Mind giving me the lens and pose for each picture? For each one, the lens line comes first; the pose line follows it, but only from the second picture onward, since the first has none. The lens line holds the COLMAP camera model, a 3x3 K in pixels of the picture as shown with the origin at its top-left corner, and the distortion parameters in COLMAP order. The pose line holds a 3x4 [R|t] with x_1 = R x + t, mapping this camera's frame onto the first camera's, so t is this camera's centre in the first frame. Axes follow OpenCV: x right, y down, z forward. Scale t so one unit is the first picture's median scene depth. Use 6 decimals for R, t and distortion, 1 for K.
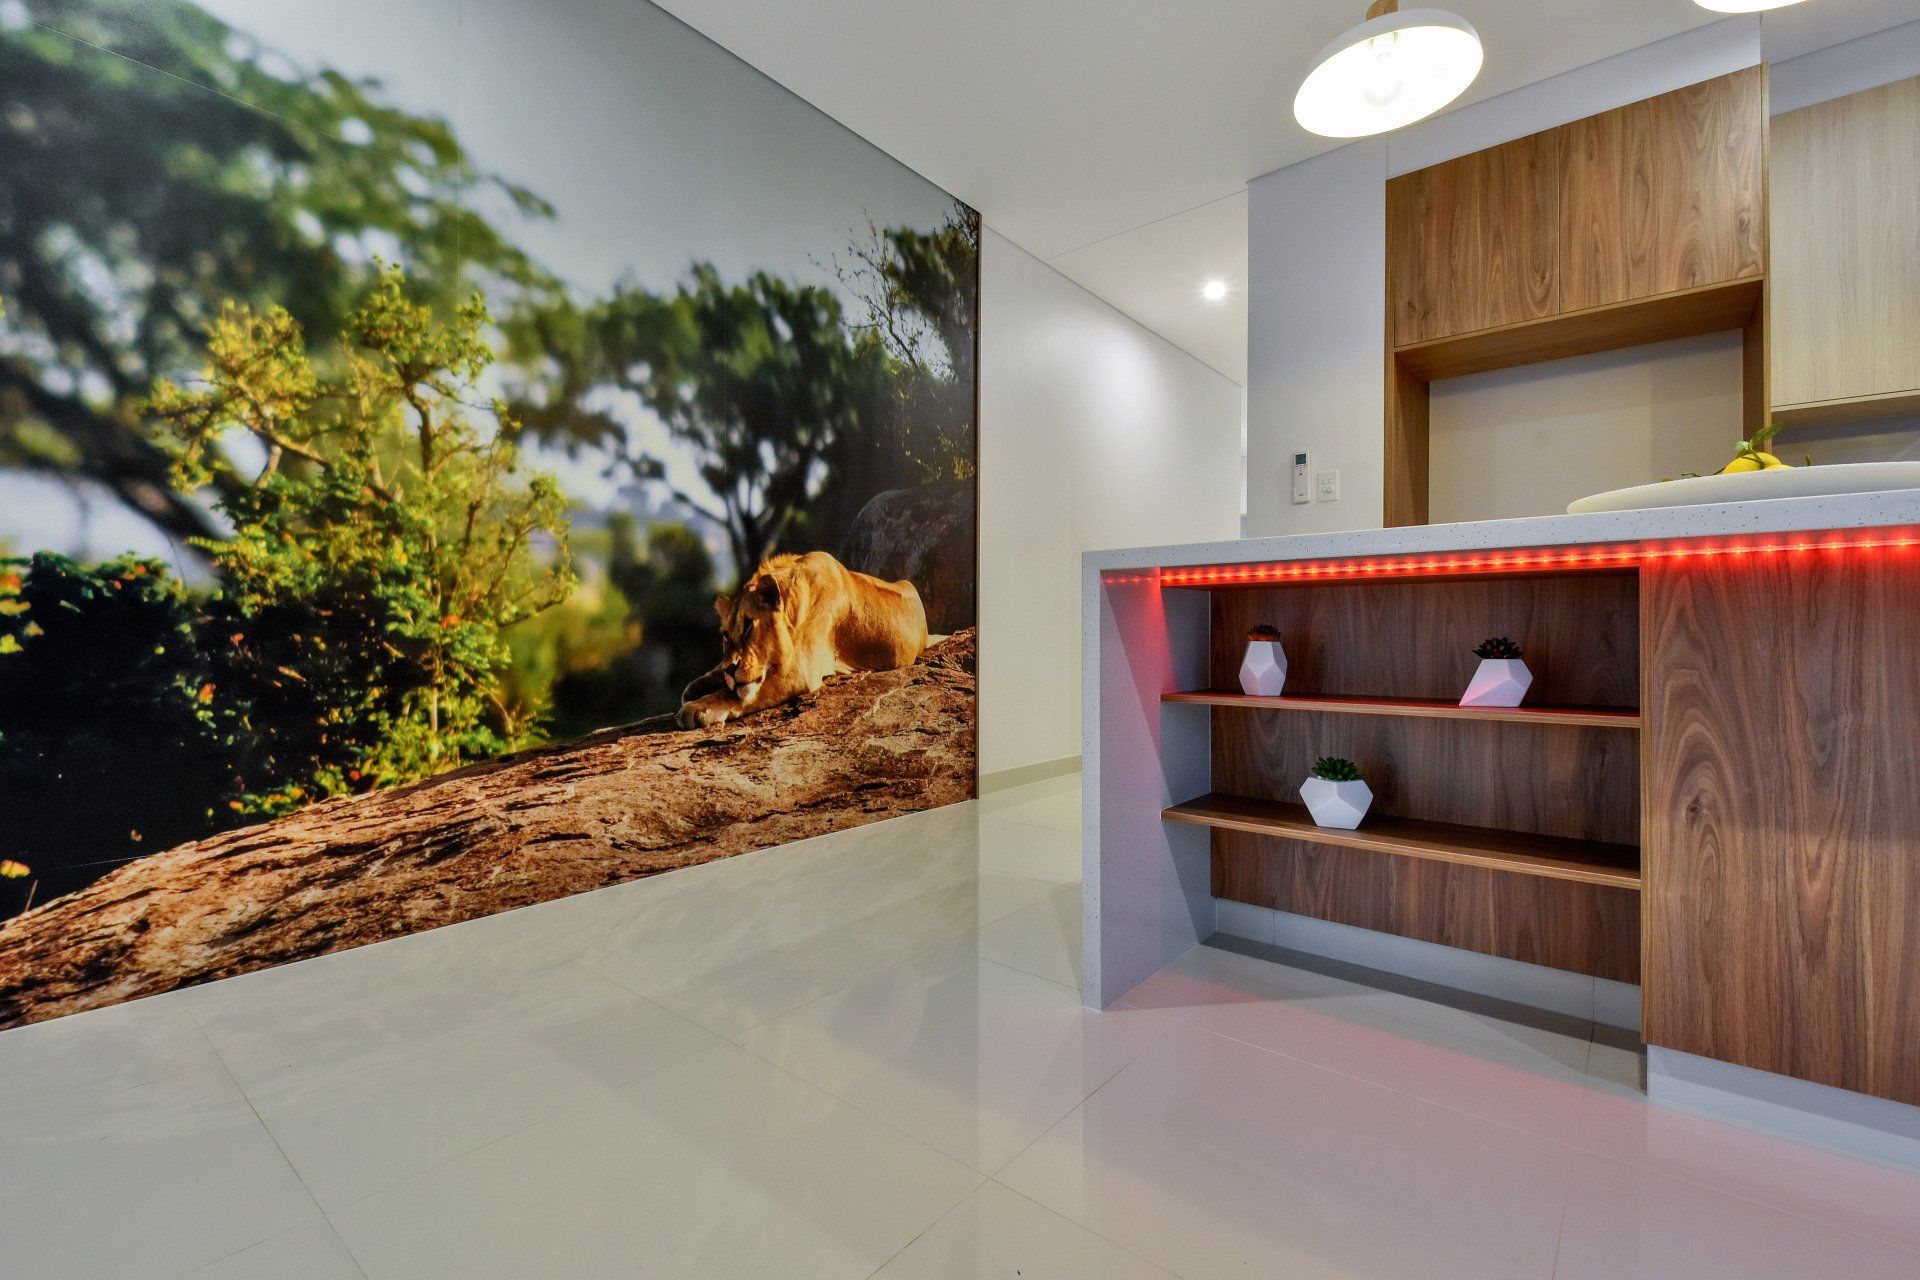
lens RADIAL K [[835.4, 0, 951.5], [0, 835.4, 628.9], [0, 0, 1]] dist [0.023883, -0.012235]
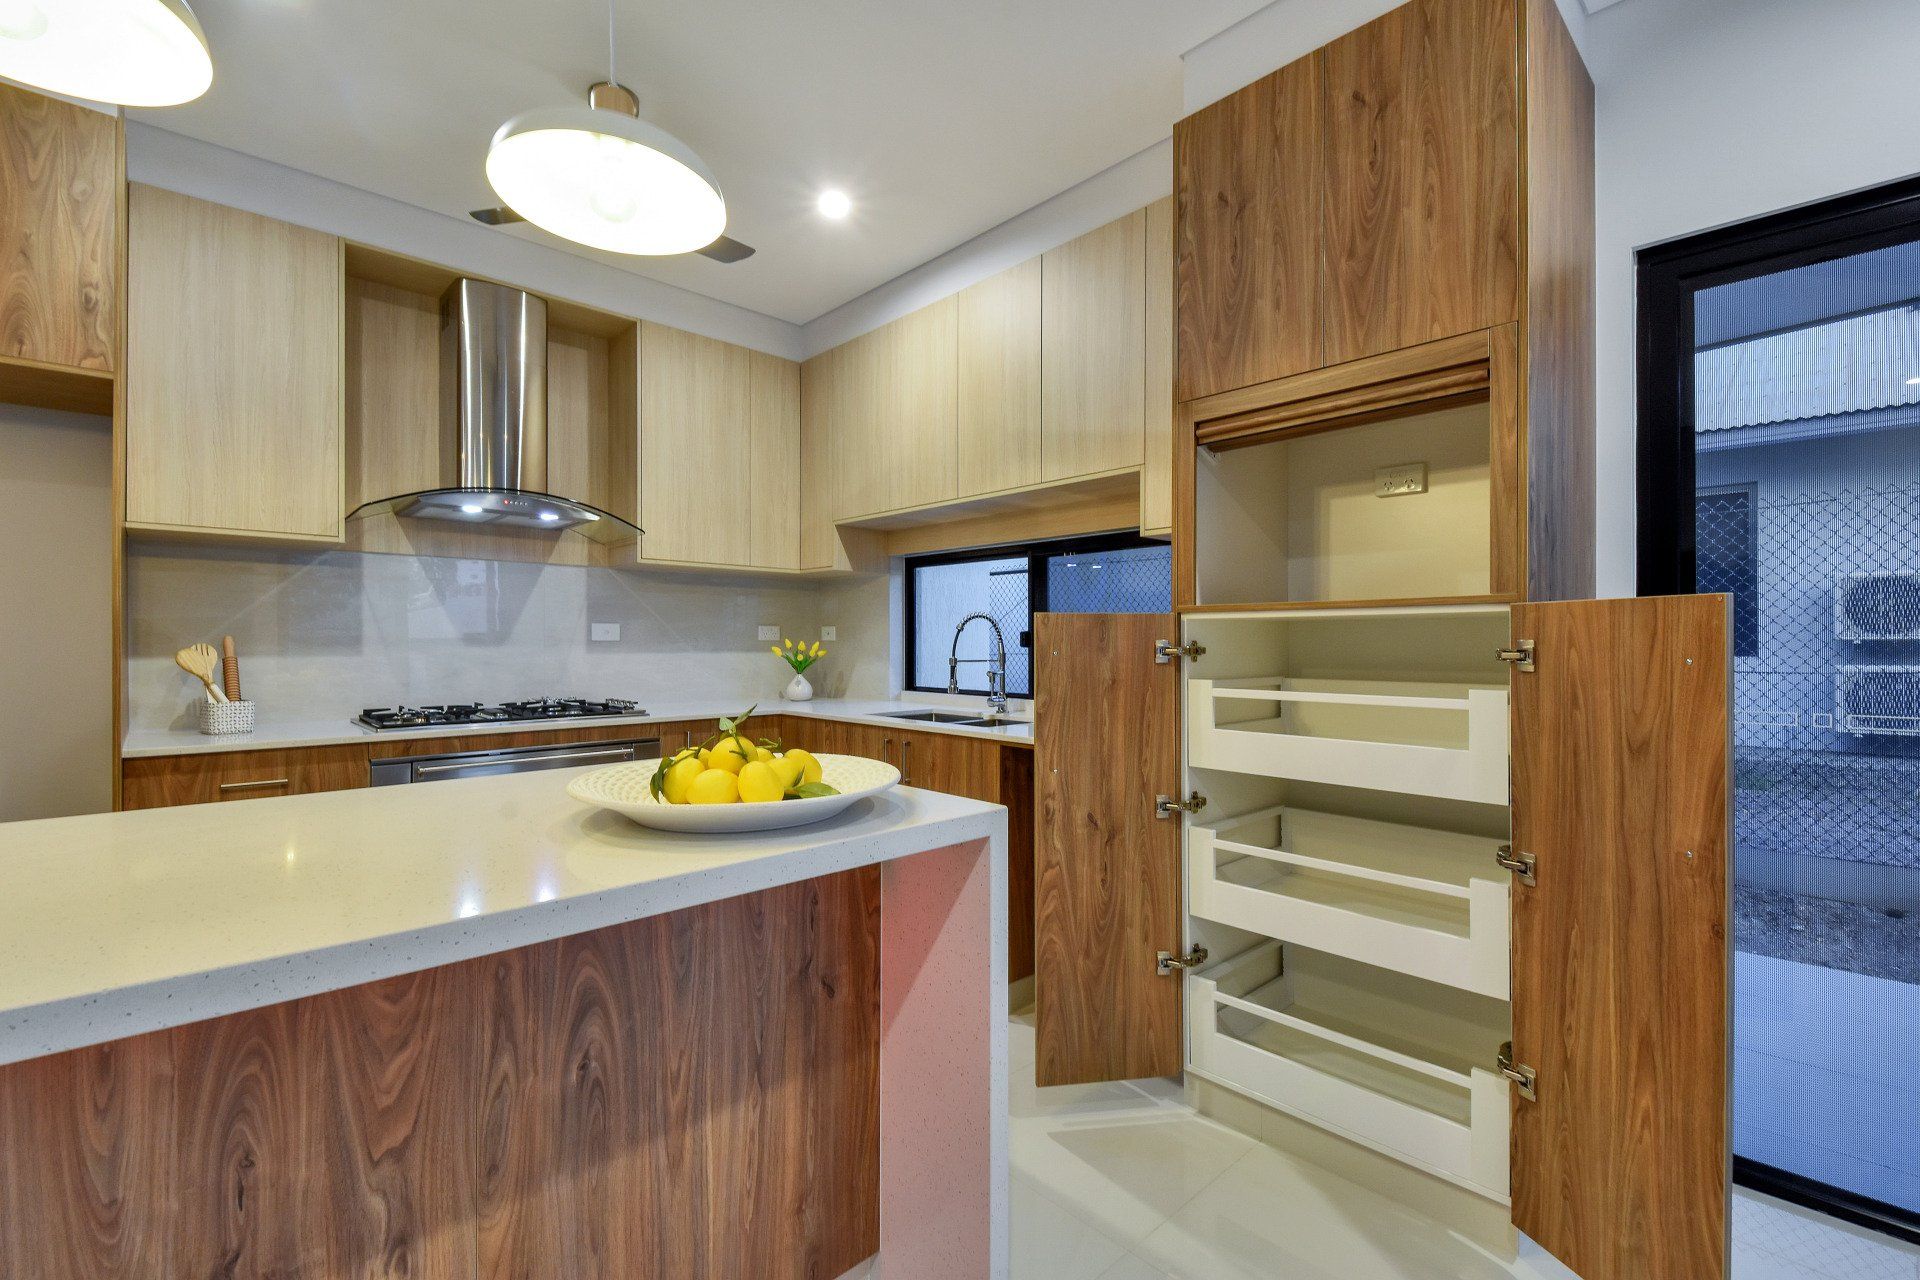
lens RADIAL K [[835.4, 0, 947.0], [0, 835.4, 636.7], [0, 0, 1]] dist [0.023883, -0.012235]
pose [[0.123996, 0.003978, 0.992275, 0.237398], [-0.012636, 0.999917, -0.002429, -0.166409], [-0.992202, -0.012238, 0.124036, 0.082859]]
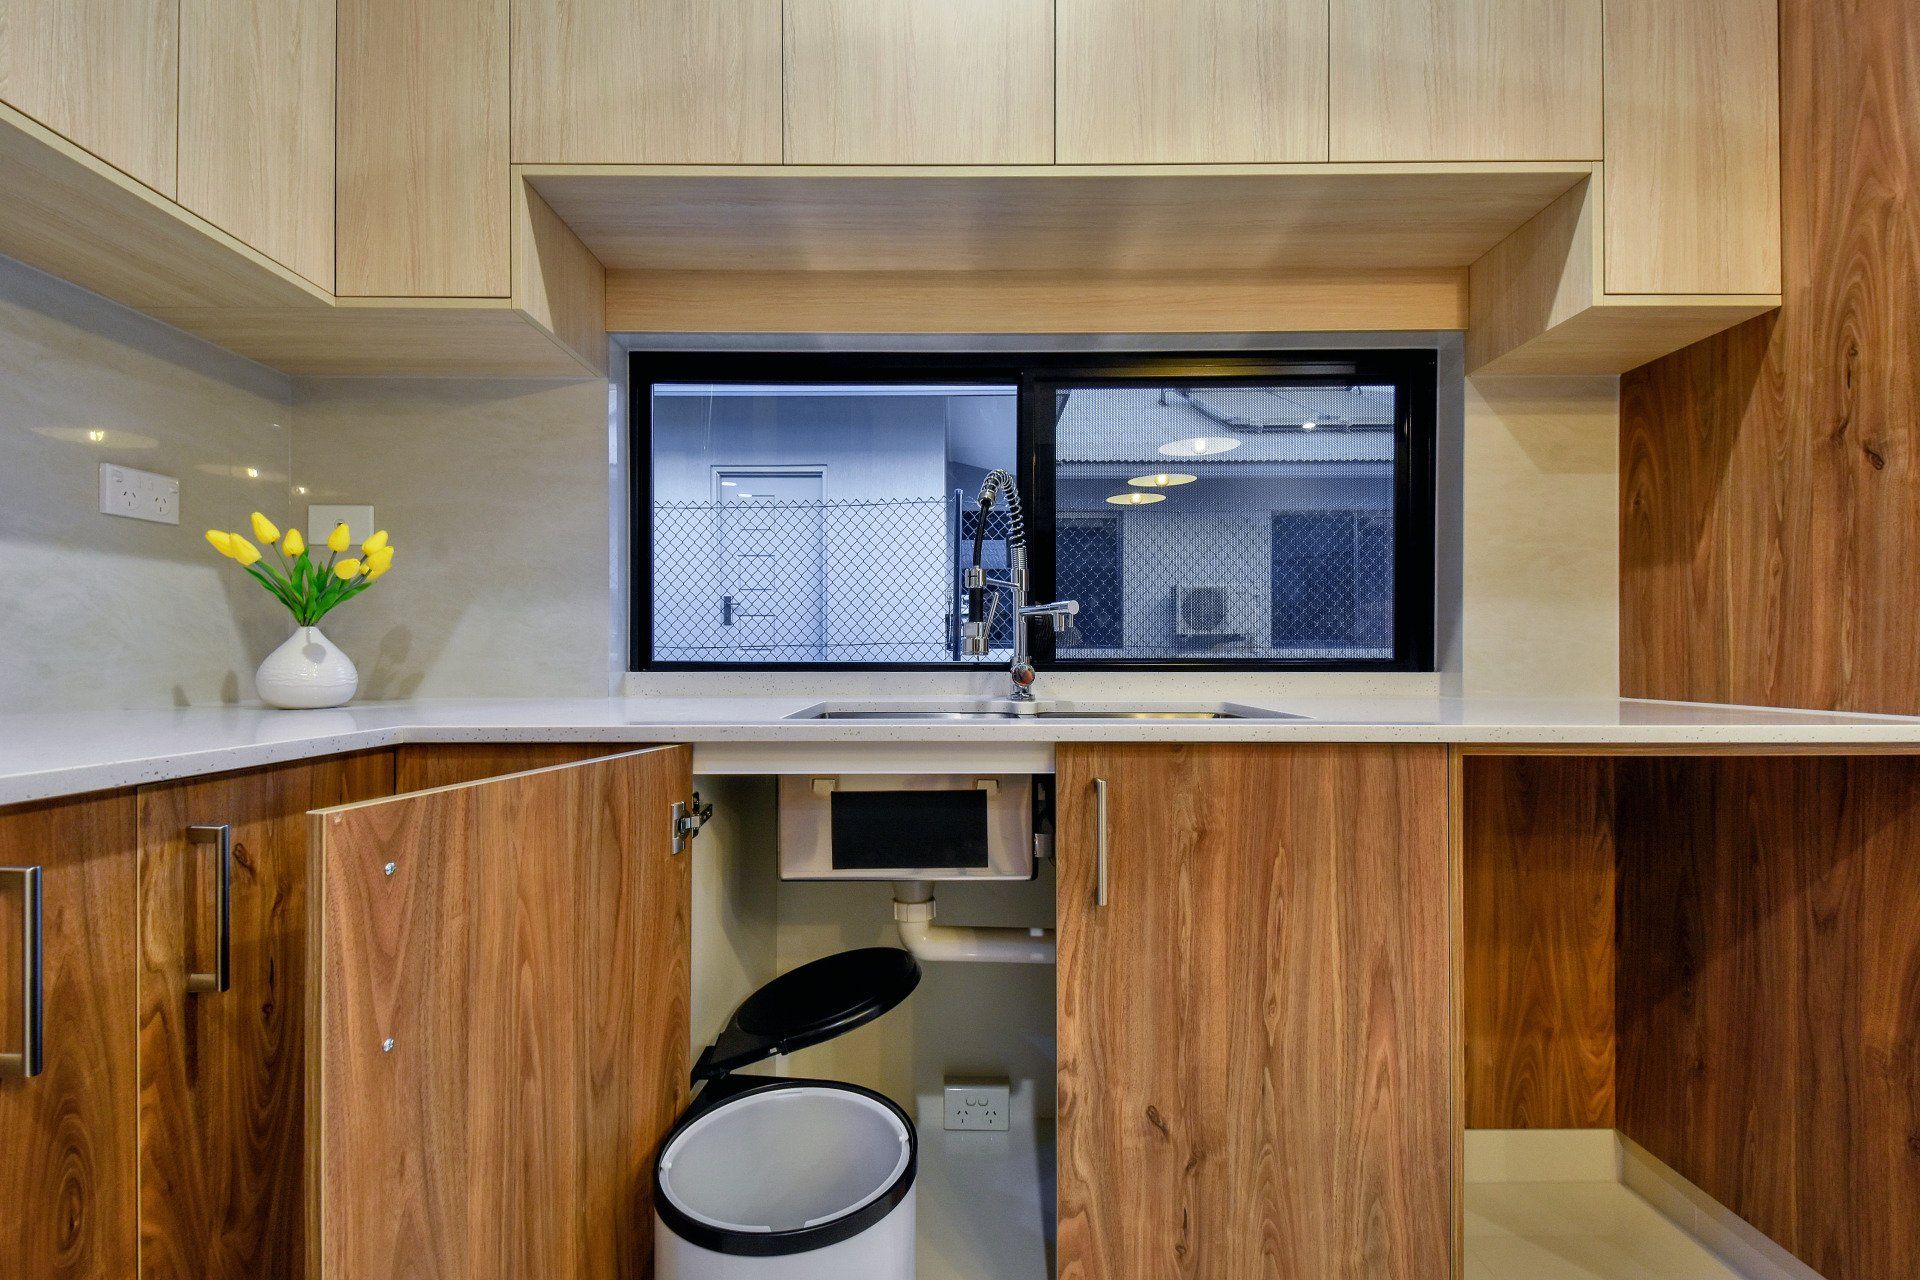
lens RADIAL K [[835.4, 0, 951.6], [0, 835.4, 649.9], [0, 0, 1]] dist [0.023883, -0.012235]
pose [[-0.644165, 0.003905, 0.764877, 1.099252], [-0.009163, 0.999876, -0.012822, -0.079679], [-0.764832, -0.015268, -0.644049, 0.574543]]
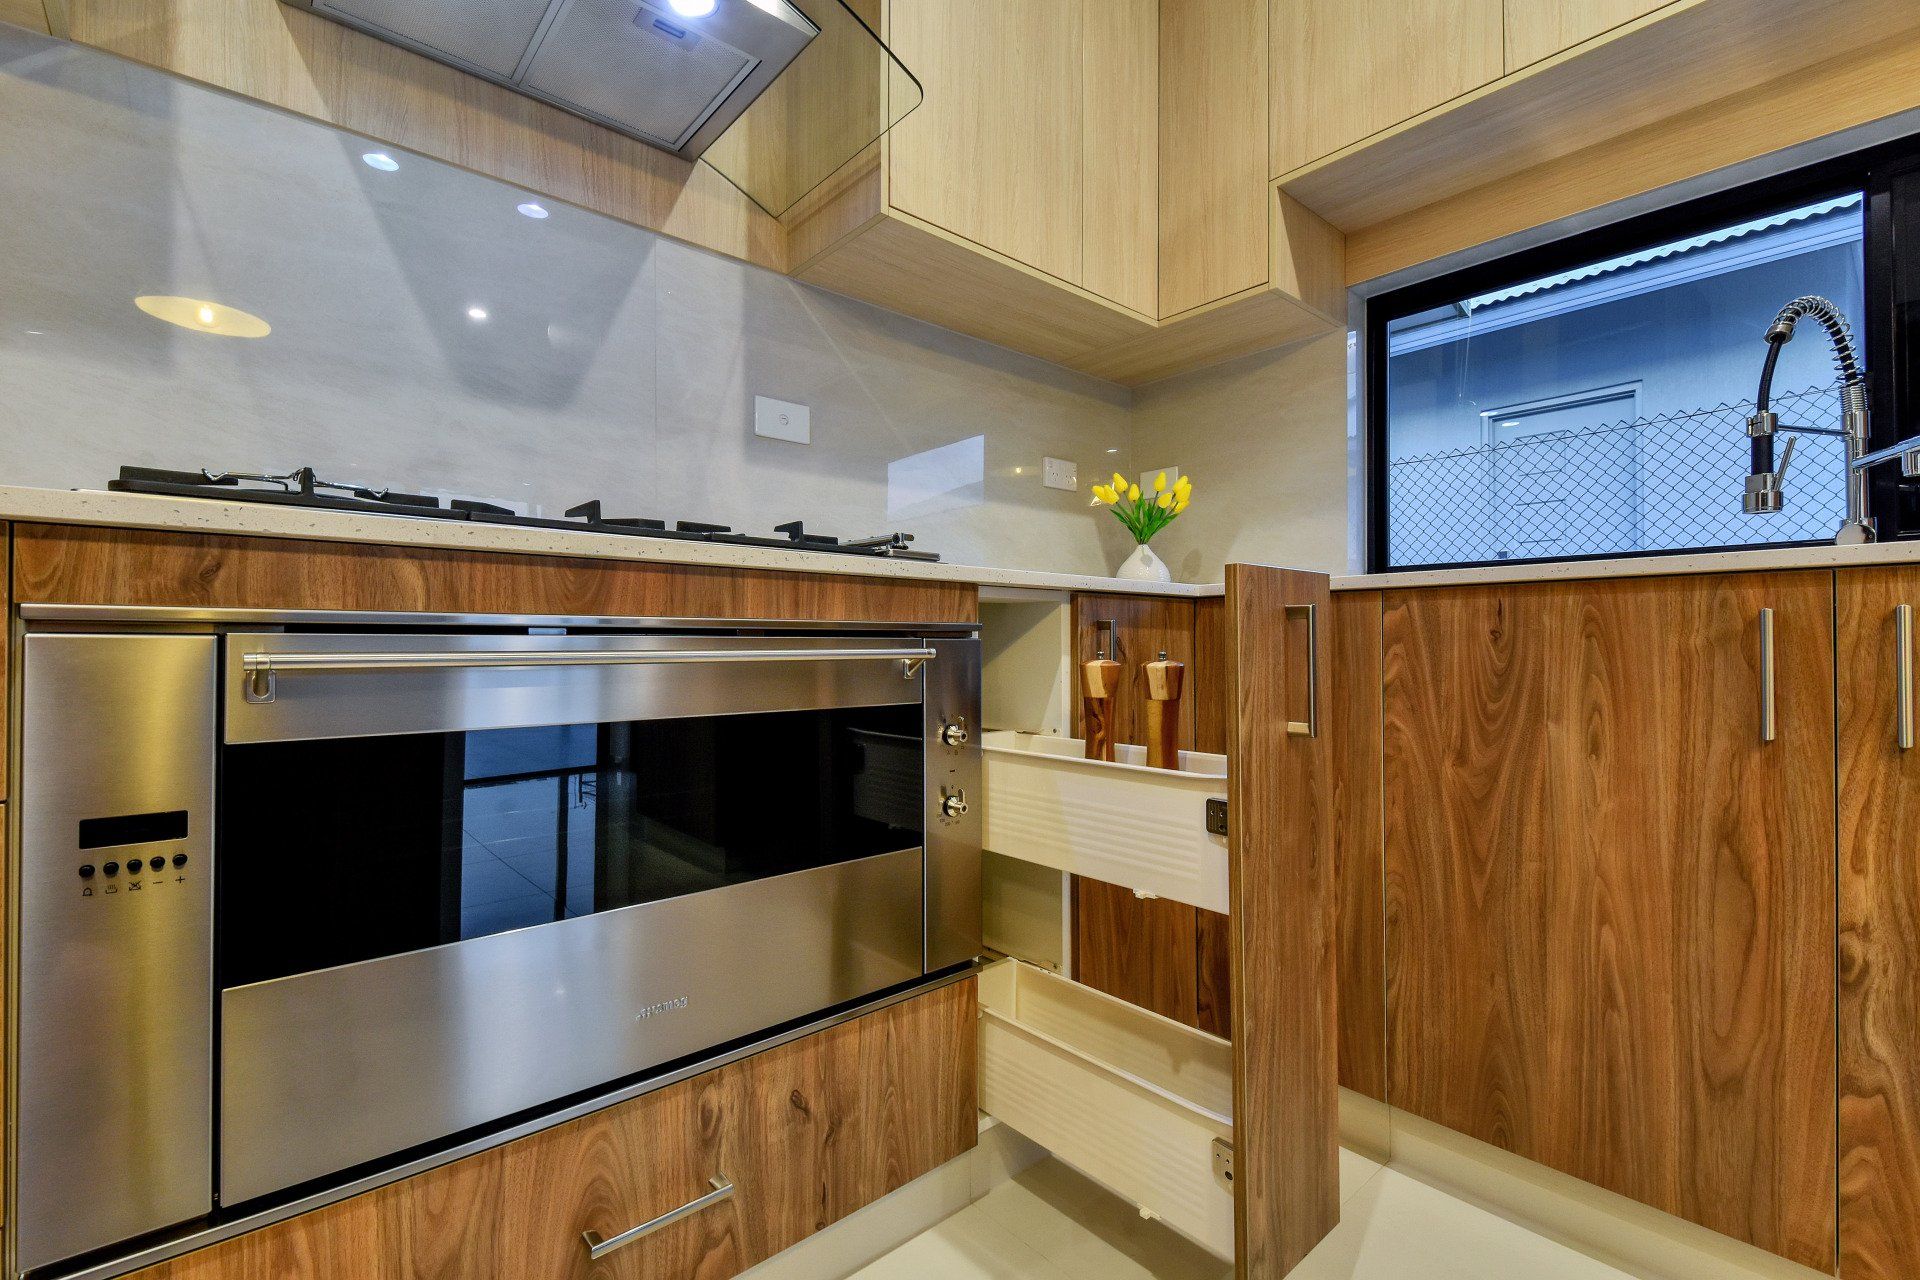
lens RADIAL K [[835.4, 0, 946.7], [0, 835.4, 636.0], [0, 0, 1]] dist [0.023883, -0.012235]
pose [[0.159557, 0.006115, 0.987170, 0.956217], [-0.011316, 0.999926, -0.004365, -0.008254], [-0.987124, -0.010475, 0.159614, 0.597741]]
